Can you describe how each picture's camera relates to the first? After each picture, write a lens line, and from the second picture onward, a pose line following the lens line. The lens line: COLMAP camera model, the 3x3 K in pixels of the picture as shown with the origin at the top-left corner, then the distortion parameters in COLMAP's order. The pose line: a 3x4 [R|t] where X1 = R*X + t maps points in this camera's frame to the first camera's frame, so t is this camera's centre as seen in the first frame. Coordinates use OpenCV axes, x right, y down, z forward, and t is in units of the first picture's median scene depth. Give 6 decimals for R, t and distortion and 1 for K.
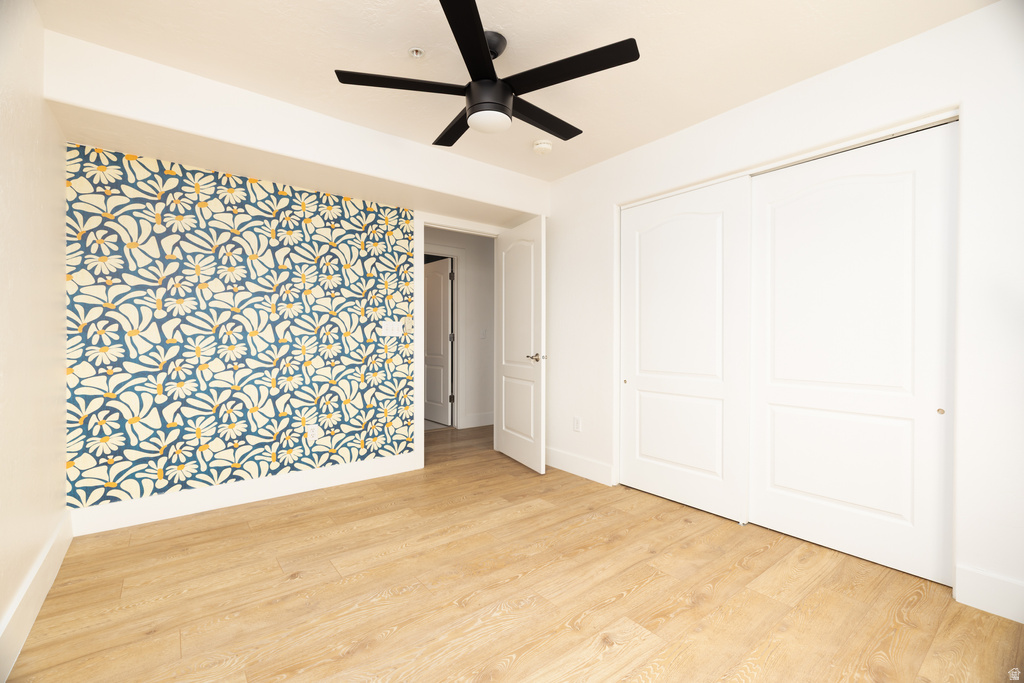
lens RADIAL K [[434.4, 0, 499.5], [0, 434.4, 337.2], [0, 0, 1]] dist [0.000464, 0.000136]
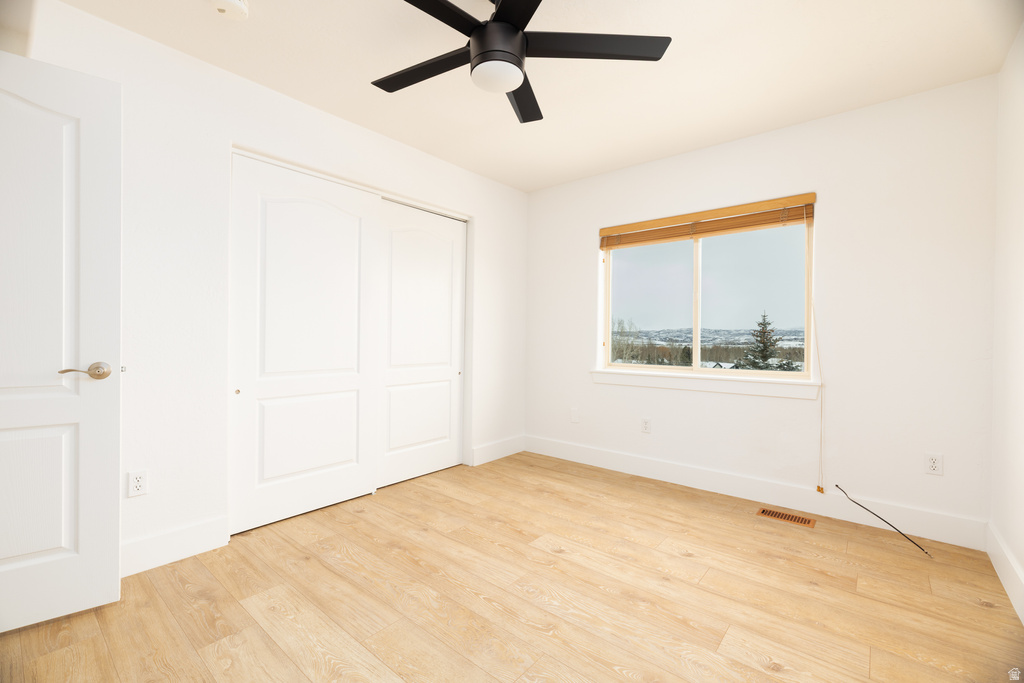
lens RADIAL K [[442.7, 0, 510.9], [0, 442.7, 340.4], [0, 0, 1]] dist [0.000440, 0.000192]
pose [[-0.222706, -0.013010, 0.974799, -0.795225], [-0.010635, 0.999884, 0.010915, 0.003544], [-0.974828, -0.007936, -0.222819, 1.067059]]
